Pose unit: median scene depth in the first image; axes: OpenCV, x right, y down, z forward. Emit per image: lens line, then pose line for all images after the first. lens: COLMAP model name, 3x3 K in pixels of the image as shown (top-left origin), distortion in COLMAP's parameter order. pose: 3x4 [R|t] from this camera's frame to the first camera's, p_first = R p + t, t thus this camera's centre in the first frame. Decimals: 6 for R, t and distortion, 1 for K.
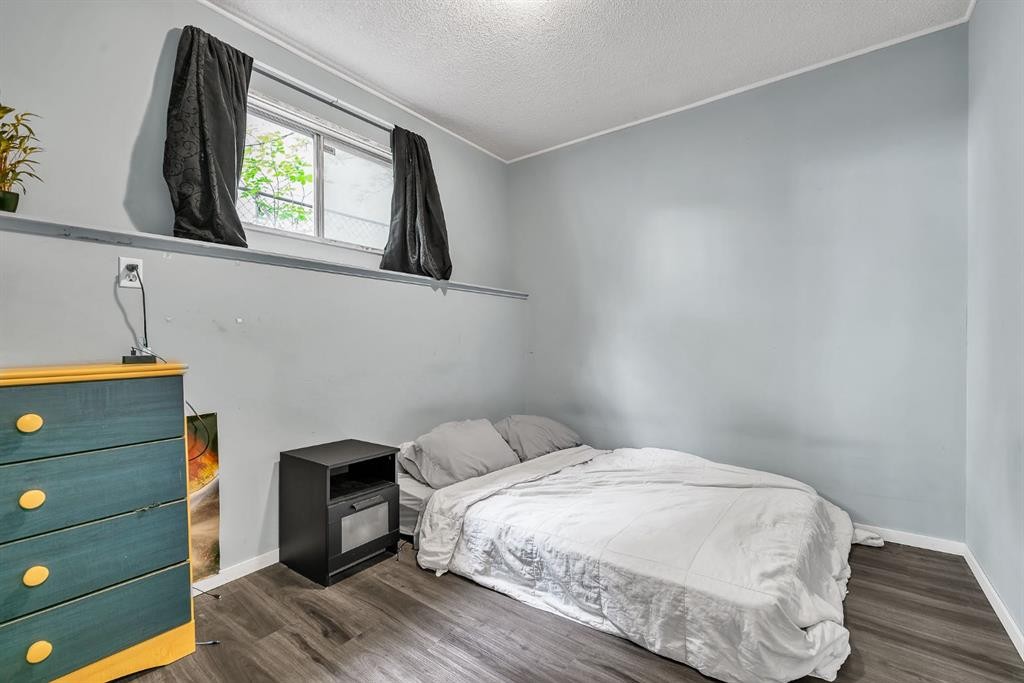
lens RADIAL K [[441.1, 0, 513.1], [0, 441.1, 345.1], [0, 0, 1]] dist [0.011890, -0.002444]
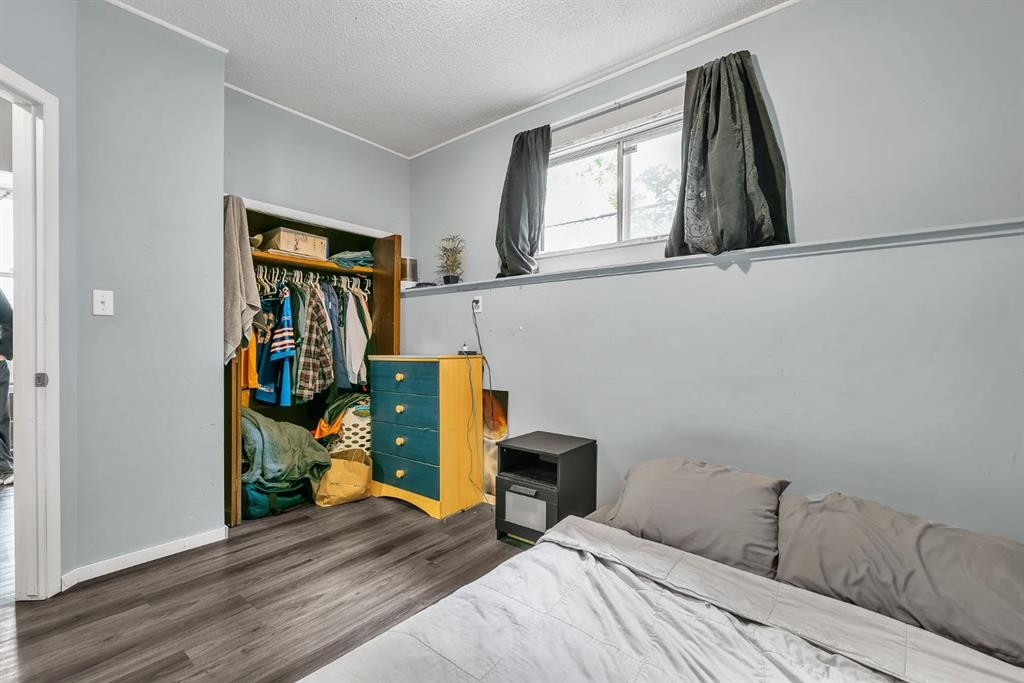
lens RADIAL K [[441.1, 0, 513.3], [0, 441.1, 344.2], [0, 0, 1]] dist [0.011890, -0.002444]
pose [[-0.020319, 0.006757, -0.999771, 0.621590], [-0.003853, 0.999969, 0.006837, -0.011025], [0.999786, 0.003991, -0.020292, 0.806782]]
